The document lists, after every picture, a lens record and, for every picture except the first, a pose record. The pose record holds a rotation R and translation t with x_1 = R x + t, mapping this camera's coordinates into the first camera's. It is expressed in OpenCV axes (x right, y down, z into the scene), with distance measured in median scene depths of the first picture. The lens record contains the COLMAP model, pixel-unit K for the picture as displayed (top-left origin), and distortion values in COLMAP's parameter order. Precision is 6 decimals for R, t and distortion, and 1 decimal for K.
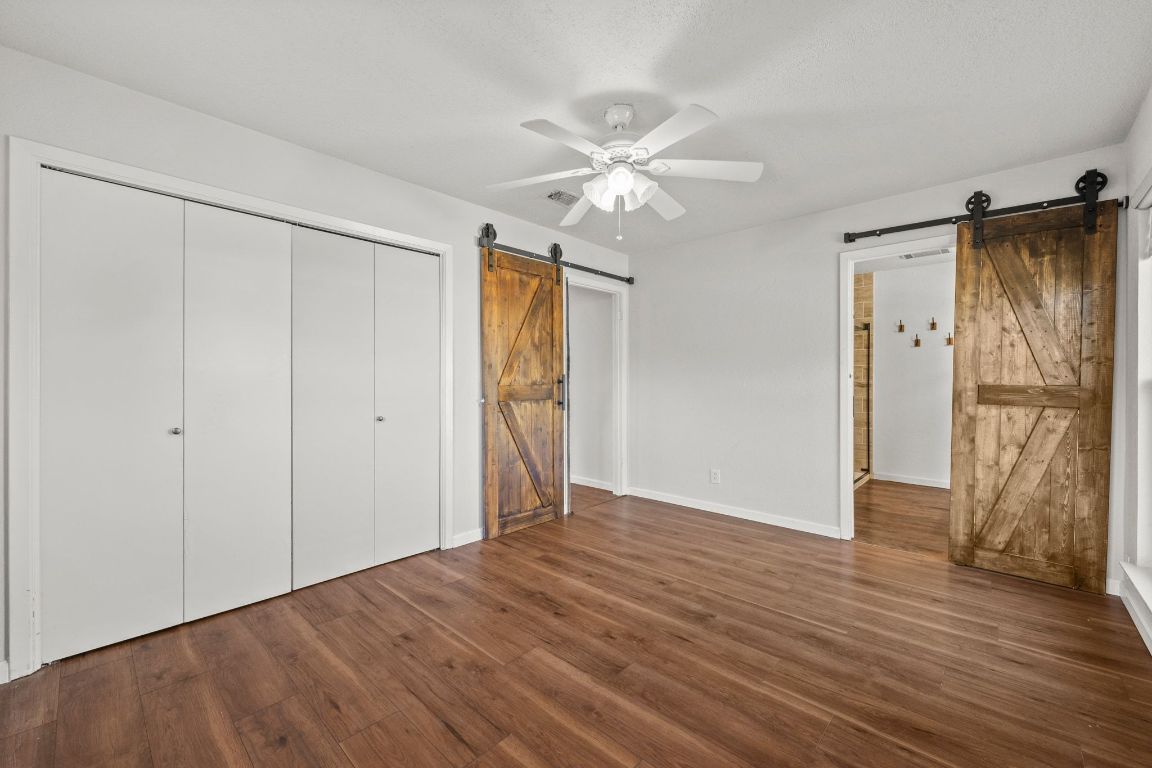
lens RADIAL K [[458.5, 0, 574.4], [0, 458.5, 385.6], [0, 0, 1]] dist [-0.000610, 0.000054]
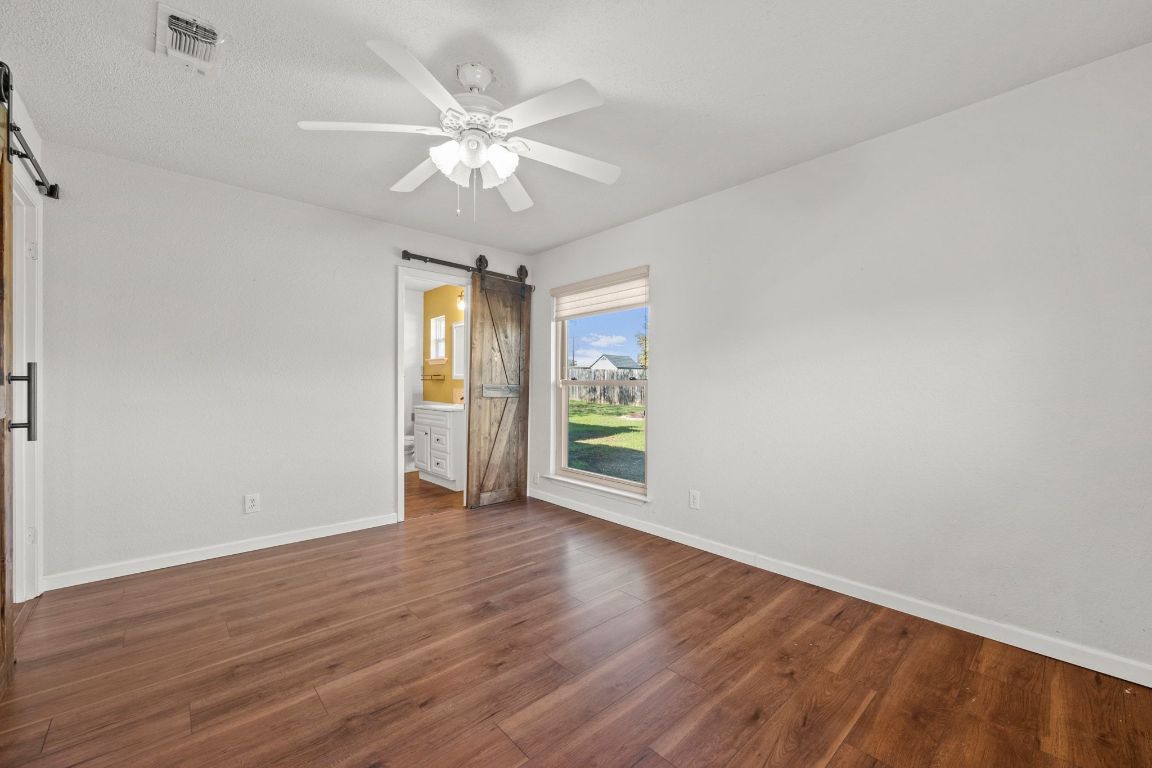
lens RADIAL K [[458.5, 0, 574.4], [0, 458.5, 385.6], [0, 0, 1]] dist [-0.000610, 0.000054]
pose [[0.085368, -0.003186, 0.996344, -0.579728], [0.002166, 0.999993, 0.003012, -0.001026], [-0.996347, 0.001901, 0.085374, 0.559738]]
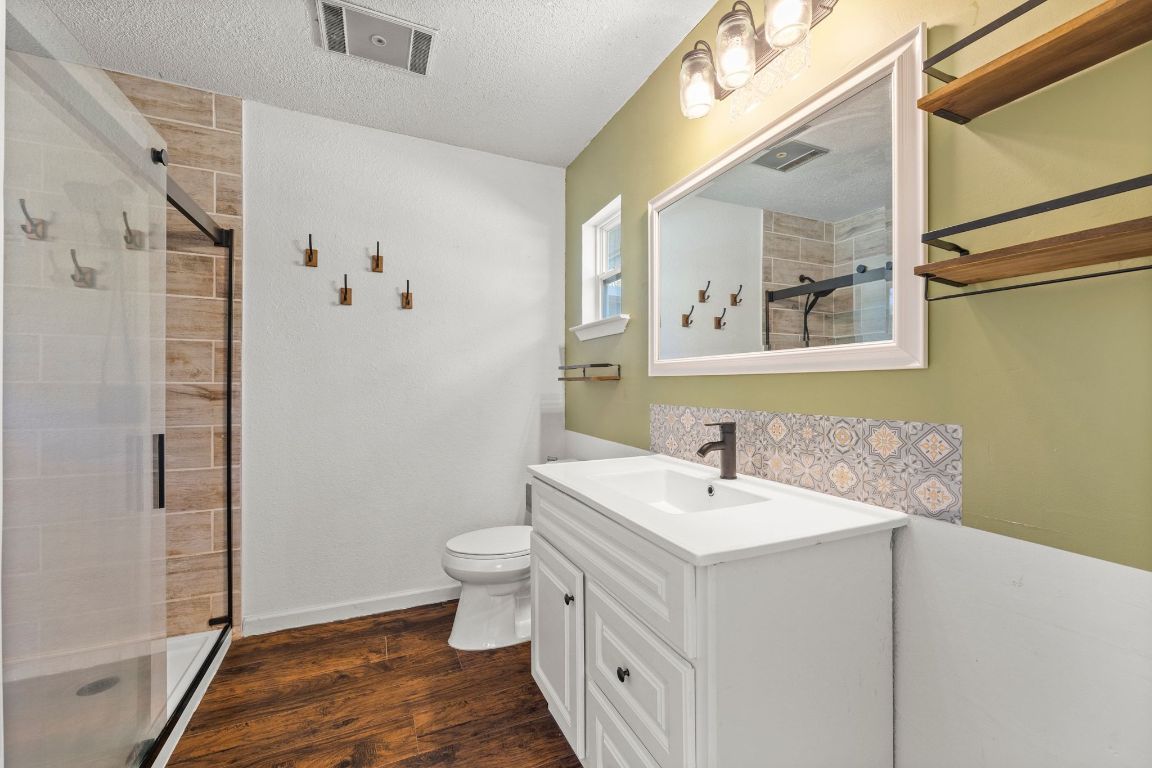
lens RADIAL K [[458.5, 0, 574.4], [0, 458.5, 385.6], [0, 0, 1]] dist [-0.000610, 0.000054]
pose [[0.387979, 0.003917, 0.921660, 0.764359], [0.006939, 0.999950, -0.007170, -0.005868], [-0.921642, 0.009177, 0.387933, 1.119464]]
